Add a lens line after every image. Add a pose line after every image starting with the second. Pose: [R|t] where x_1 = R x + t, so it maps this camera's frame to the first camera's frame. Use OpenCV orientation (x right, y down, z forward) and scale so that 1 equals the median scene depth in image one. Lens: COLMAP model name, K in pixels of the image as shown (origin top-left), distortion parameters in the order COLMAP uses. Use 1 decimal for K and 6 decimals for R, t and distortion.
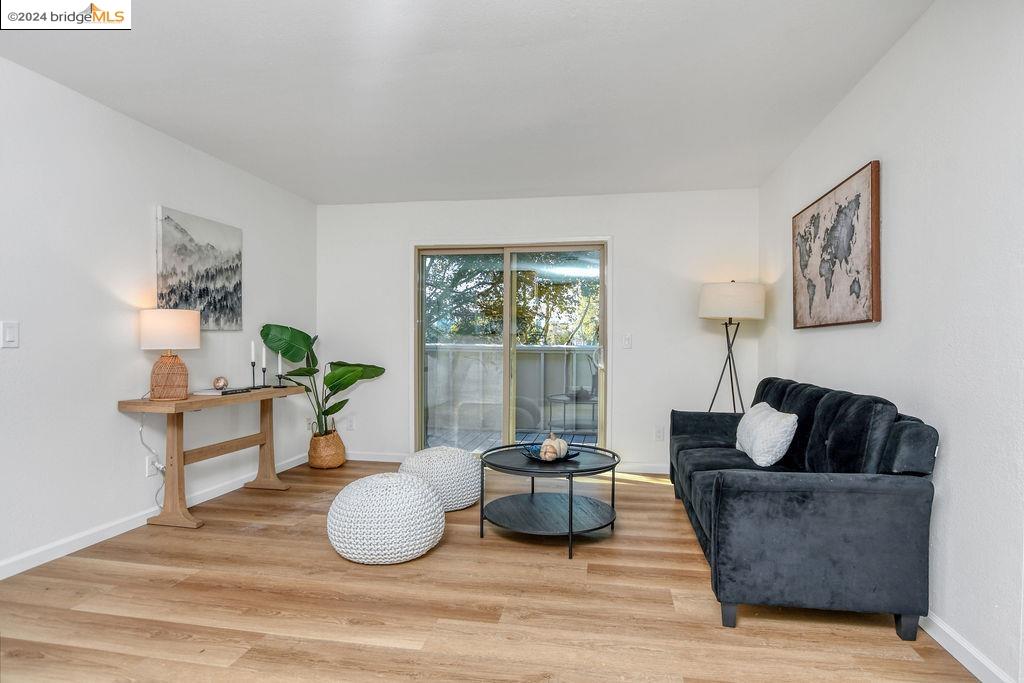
lens RADIAL K [[546.7, 0, 508.5], [0, 546.7, 345.4], [0, 0, 1]] dist [-0.017267, 0.000672]
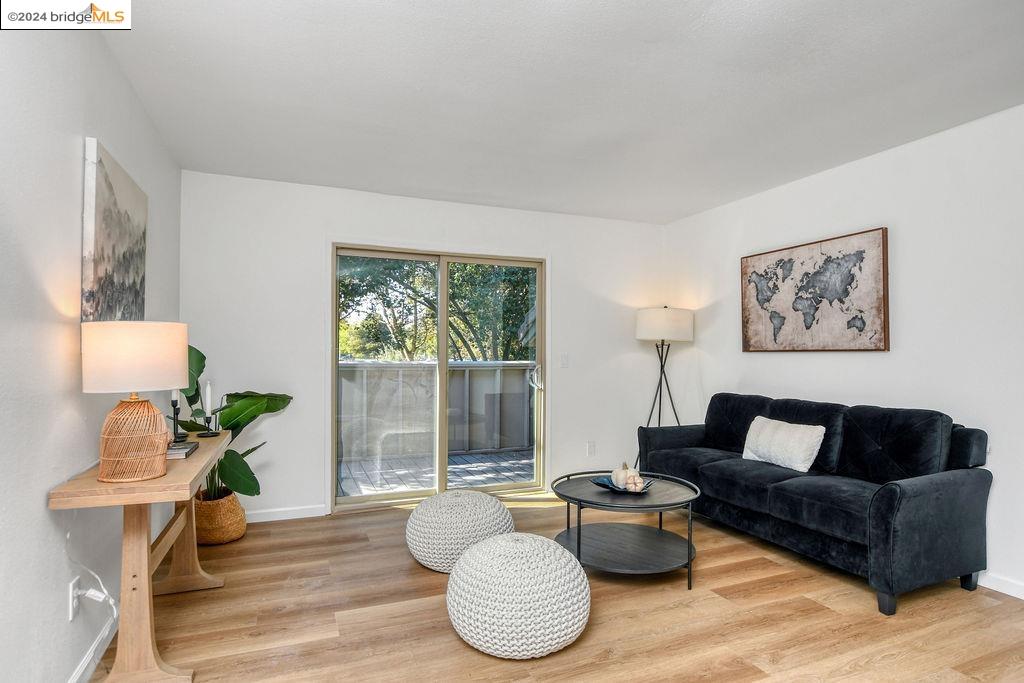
lens RADIAL K [[546.7, 0, 508.5], [0, 546.7, 345.4], [0, 0, 1]] dist [-0.017267, 0.000672]
pose [[0.843859, 0.005757, 0.536534, -0.617561], [0.002442, 0.999891, -0.014569, -0.031482], [-0.536559, 0.013604, 0.843753, 0.305800]]
